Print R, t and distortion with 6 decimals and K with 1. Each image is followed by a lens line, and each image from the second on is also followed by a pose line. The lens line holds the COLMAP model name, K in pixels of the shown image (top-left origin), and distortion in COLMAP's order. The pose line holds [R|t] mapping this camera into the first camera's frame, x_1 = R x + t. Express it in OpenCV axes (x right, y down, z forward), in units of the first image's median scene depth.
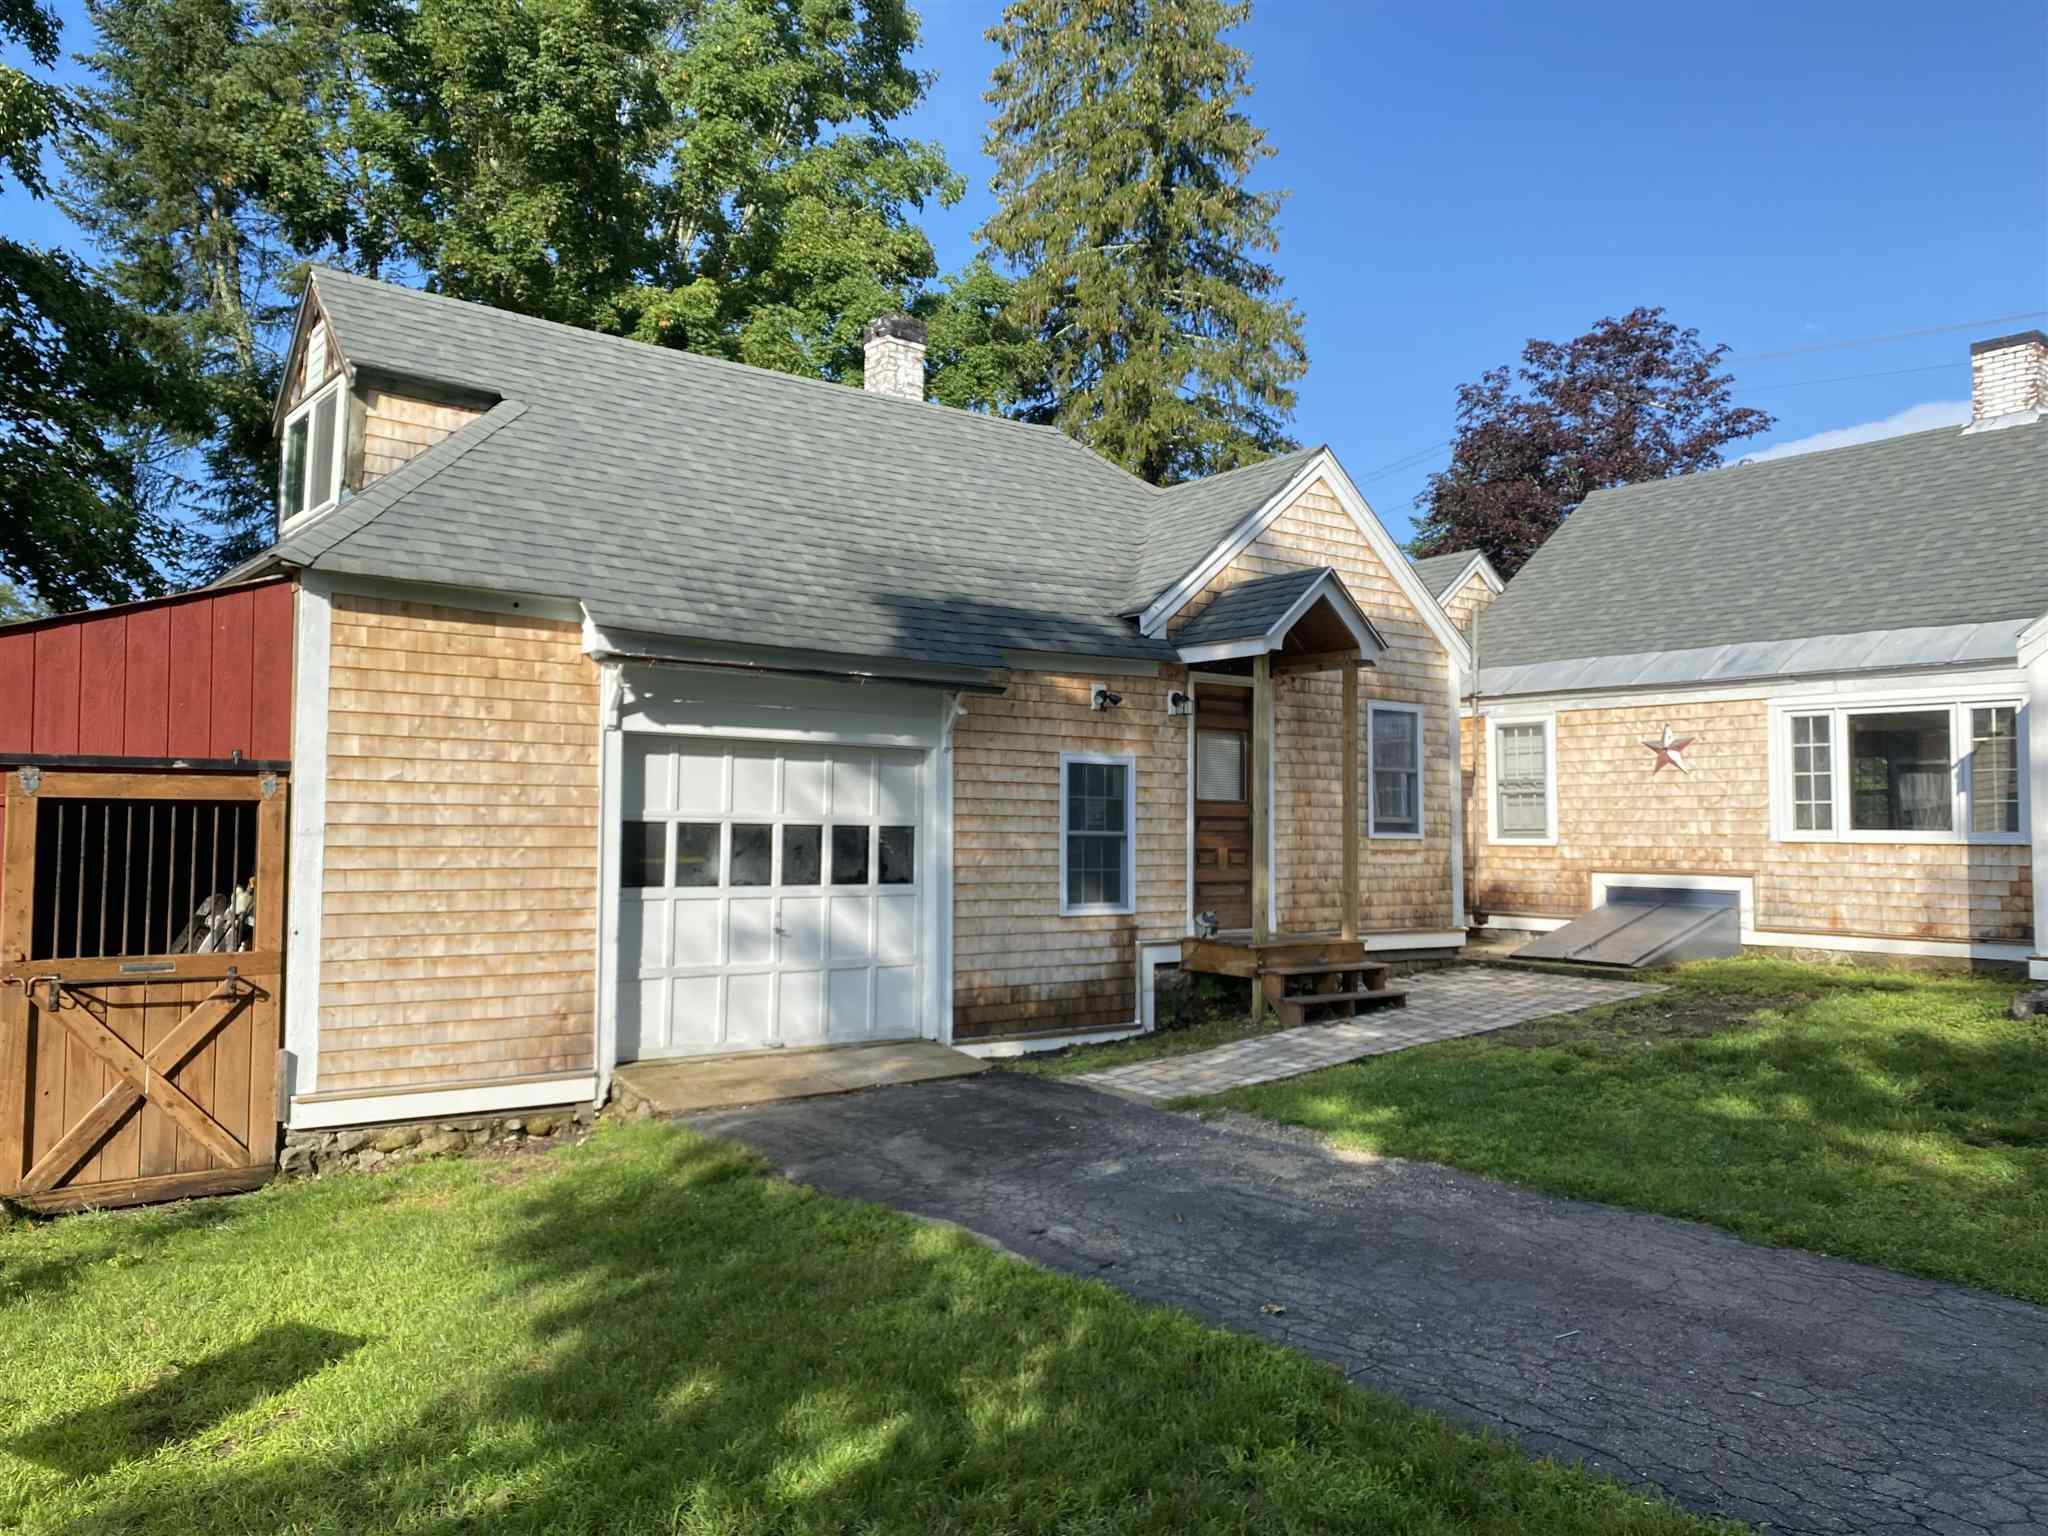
lens RADIAL K [[1536.4, 0, 1029.6], [0, 1536.4, 738.6], [0, 0, 1]] dist [0.055488, -0.079276]
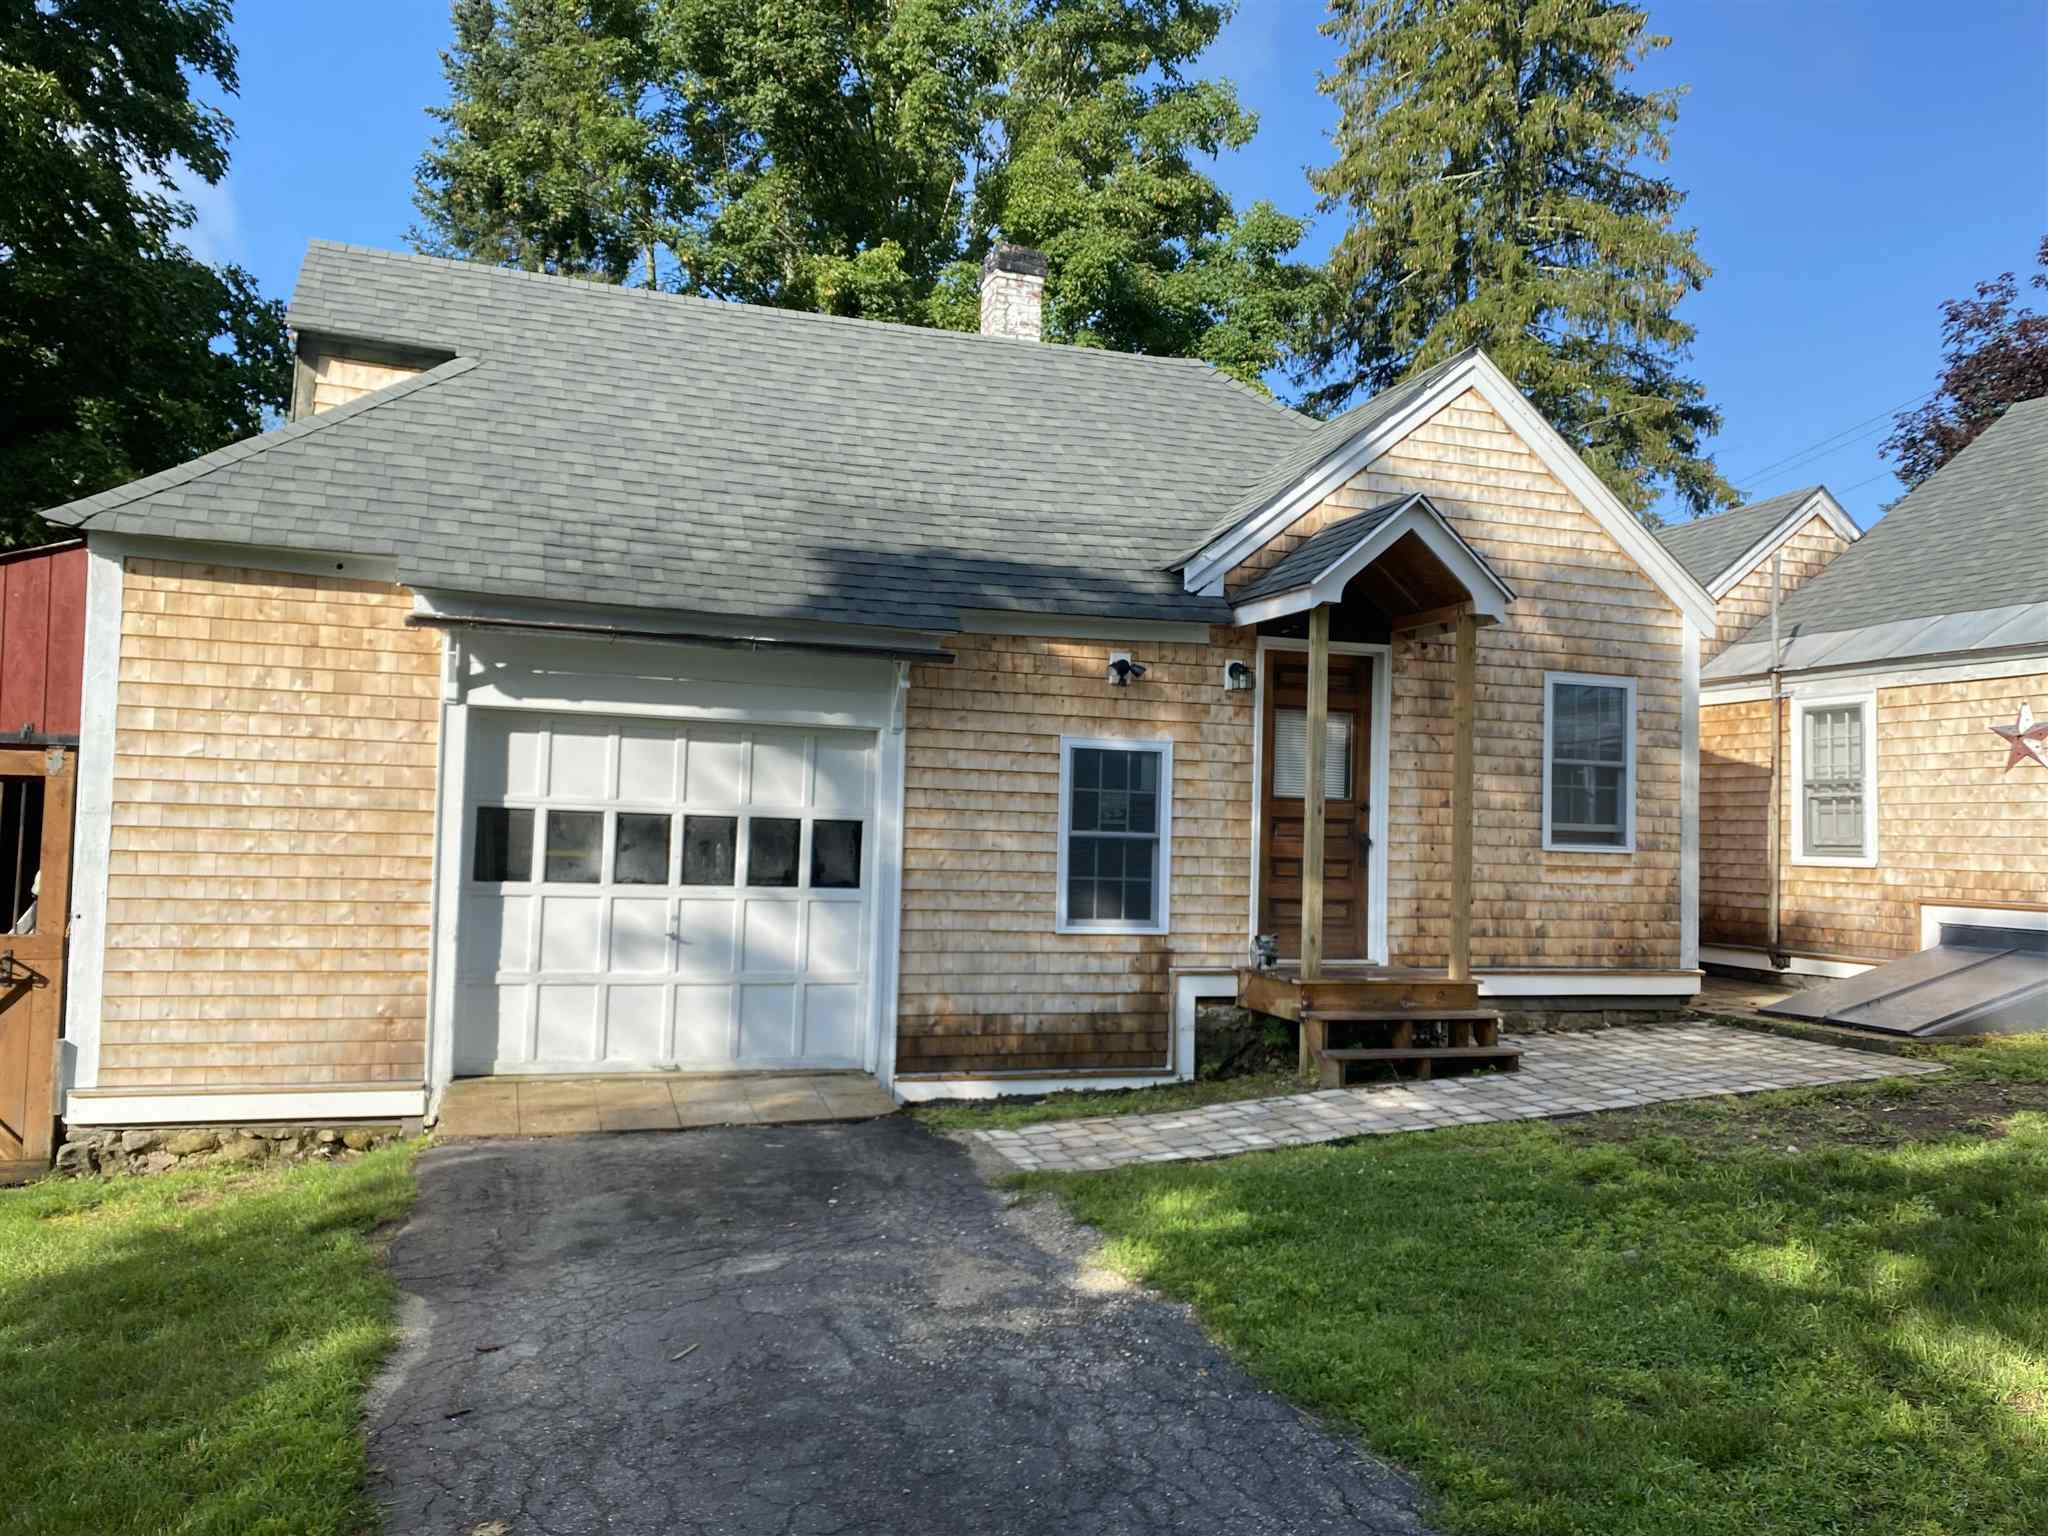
lens RADIAL K [[1541.9, 0, 1024.0], [0, 1541.9, 768.0], [0, 0, 1]] dist [0.041342, -0.055335]
pose [[0.943825, 0.003307, -0.330430, 0.273037], [0.000153, 0.999945, 0.010446, 0.017872], [0.330446, -0.009910, 0.943773, 0.211418]]
